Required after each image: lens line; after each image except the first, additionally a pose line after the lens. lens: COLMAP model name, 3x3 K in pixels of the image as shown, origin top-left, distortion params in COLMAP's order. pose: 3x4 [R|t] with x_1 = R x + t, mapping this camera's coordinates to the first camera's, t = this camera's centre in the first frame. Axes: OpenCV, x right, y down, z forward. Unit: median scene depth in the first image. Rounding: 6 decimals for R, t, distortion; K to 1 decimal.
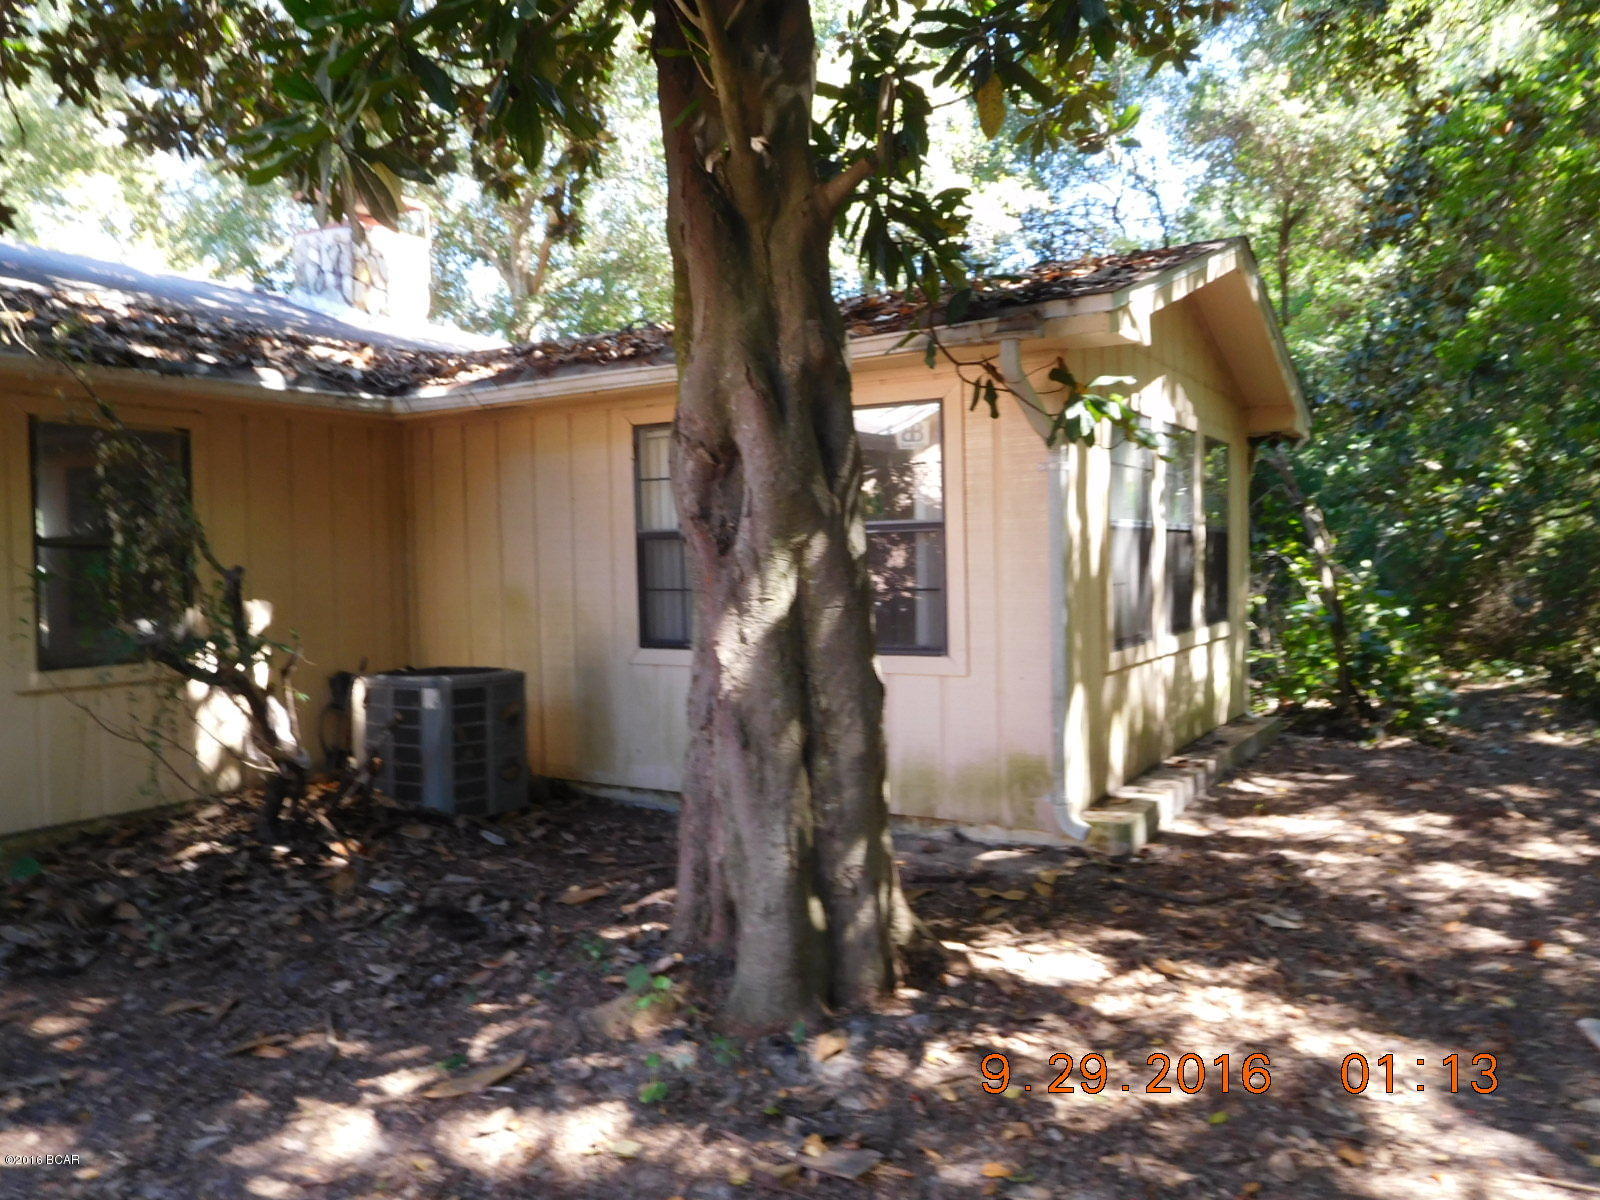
lens RADIAL K [[1187.4, 0, 804.0], [0, 1187.4, 606.7], [0, 0, 1]] dist [-0.018713, 0.010357]
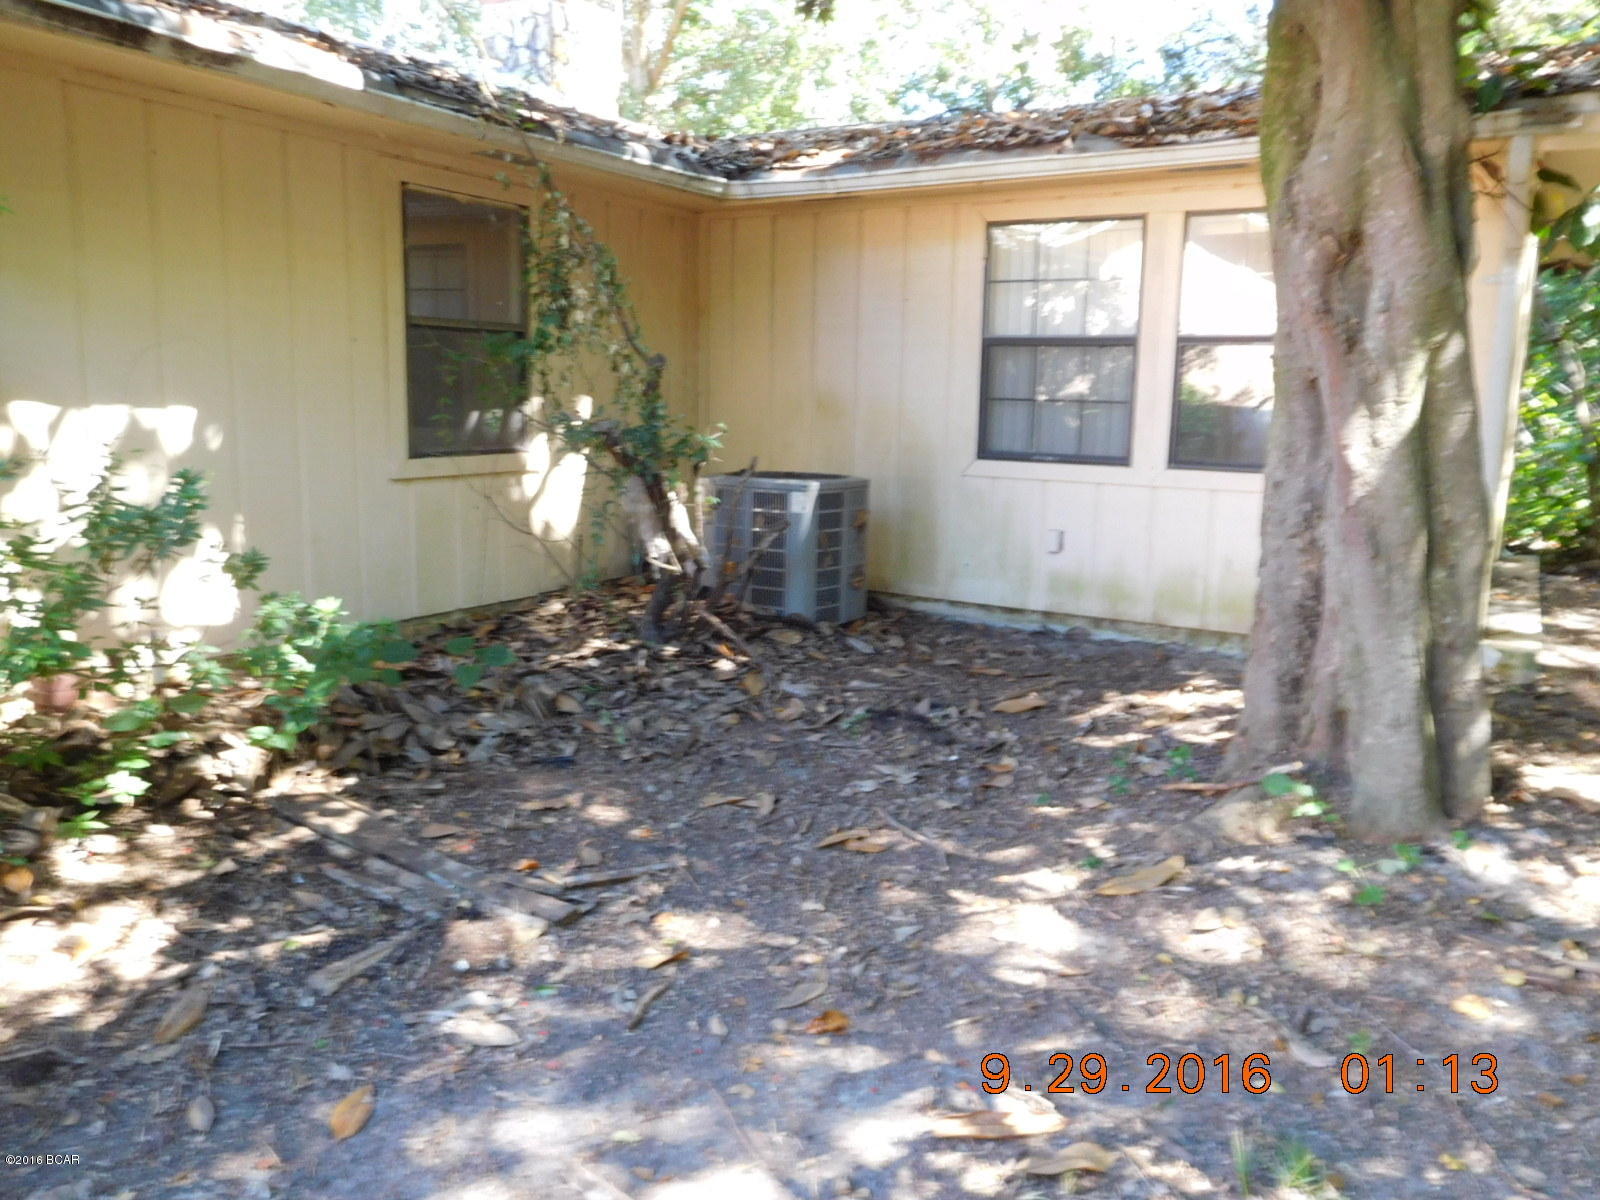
lens RADIAL K [[1187.4, 0, 798.2], [0, 1187.4, 597.1], [0, 0, 1]] dist [-0.018713, 0.010357]
pose [[0.999310, 0.035754, 0.010049, -0.460561], [-0.036780, 0.990272, 0.134196, 0.035053], [-0.005153, -0.134473, 0.990904, 0.041107]]
